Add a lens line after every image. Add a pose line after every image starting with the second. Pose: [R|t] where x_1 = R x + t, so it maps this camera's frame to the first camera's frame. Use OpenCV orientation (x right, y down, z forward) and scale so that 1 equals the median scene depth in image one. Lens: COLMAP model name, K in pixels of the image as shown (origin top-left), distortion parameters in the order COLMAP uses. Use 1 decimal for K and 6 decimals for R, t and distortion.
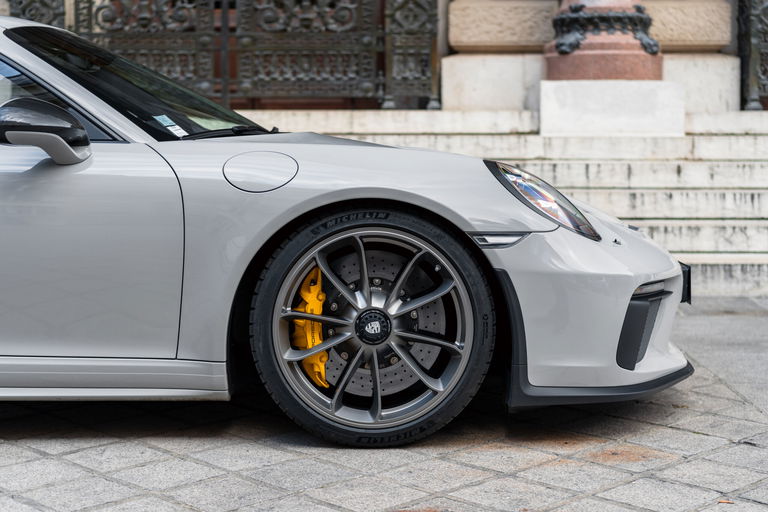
lens RADIAL K [[1181.0, 0, 384.0], [0, 1181.0, 256.0], [0, 0, 1]] dist [-0.008508, -0.095989]
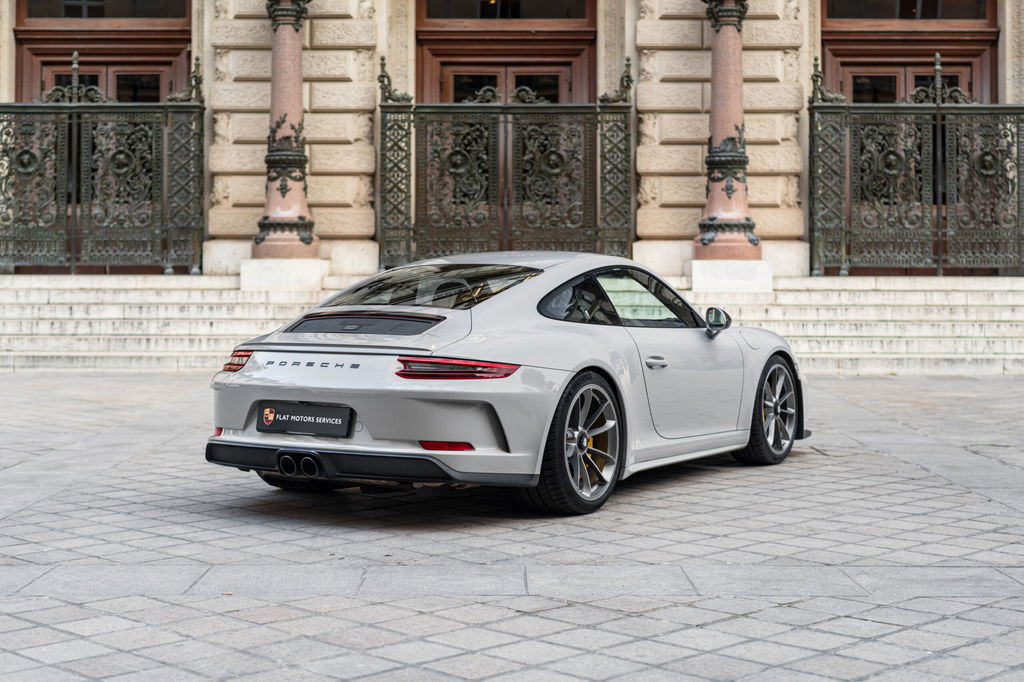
lens RADIAL K [[1574.7, 0, 512.0], [0, 1574.7, 341.0], [0, 0, 1]] dist [-0.008508, -0.095989]
pose [[0.999681, 0.000165, 0.025266, -0.183660], [0.000925, 0.999069, -0.043132, 0.069694], [-0.025250, 0.043142, 0.998750, -1.255484]]
